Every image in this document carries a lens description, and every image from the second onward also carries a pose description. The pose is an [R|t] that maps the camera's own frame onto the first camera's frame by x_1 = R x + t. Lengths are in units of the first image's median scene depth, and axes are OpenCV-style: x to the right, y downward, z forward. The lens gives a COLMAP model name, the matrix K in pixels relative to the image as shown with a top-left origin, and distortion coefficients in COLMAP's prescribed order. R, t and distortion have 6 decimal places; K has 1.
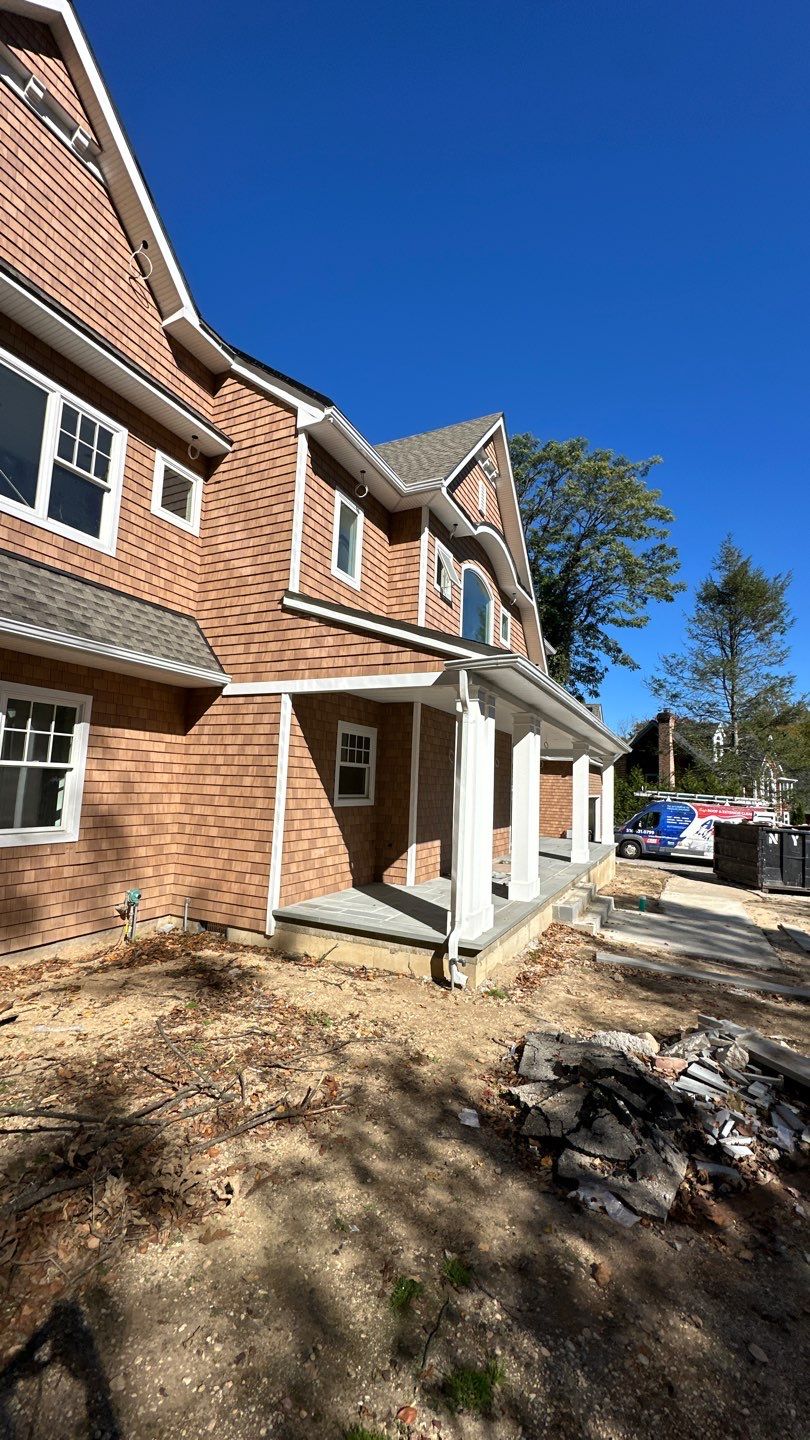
lens RADIAL K [[570.7, 0, 405.0], [0, 570.7, 720.0], [0, 0, 1]] dist [-0.003321, -0.000048]
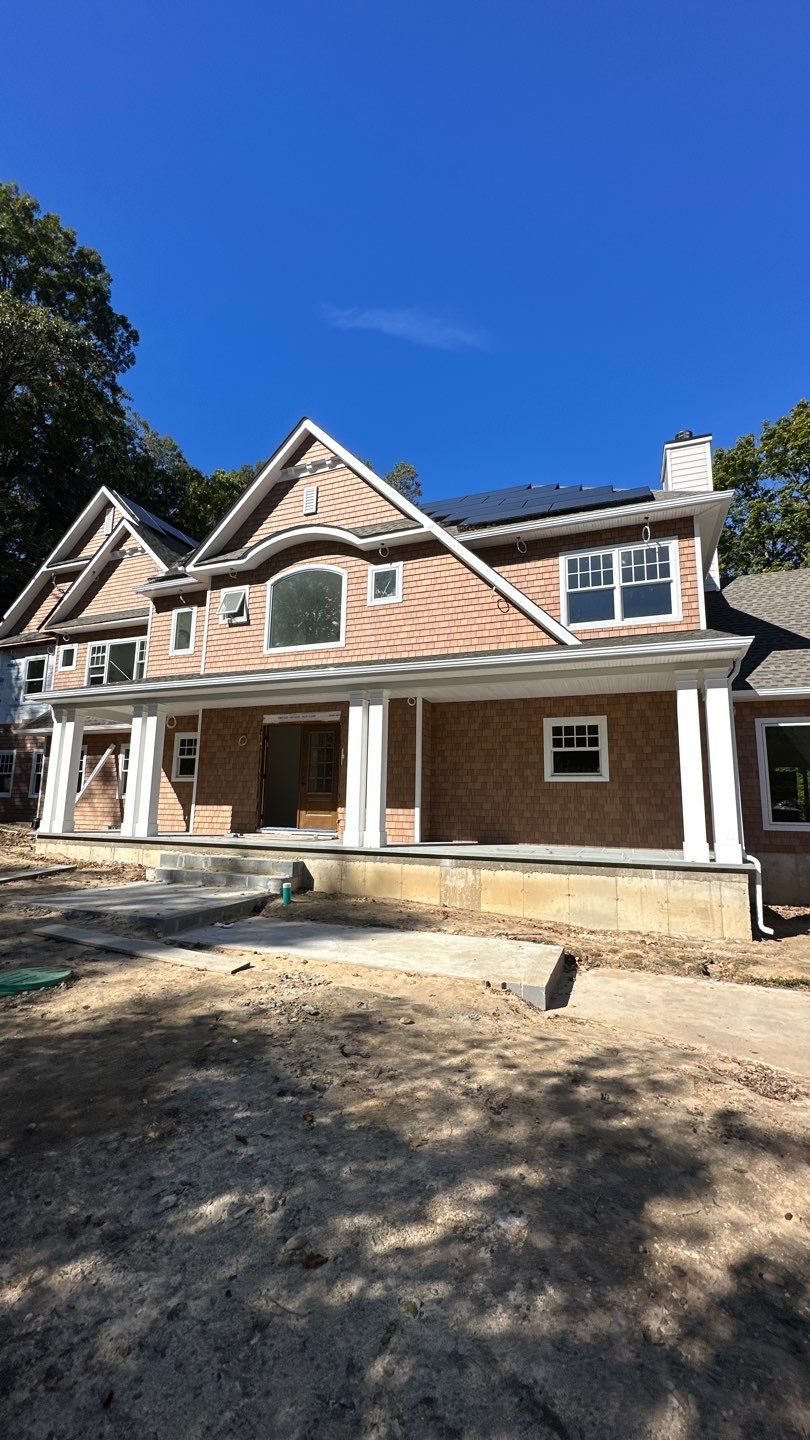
lens RADIAL K [[565.3, 0, 407.9], [0, 565.3, 722.2], [0, 0, 1]] dist [-0.001126, 0.000055]
pose [[0.084505, -0.190144, -0.978113, 1.728758], [0.094509, 0.978728, -0.182099, 0.369225], [0.991931, -0.077052, 0.100678, 1.603292]]
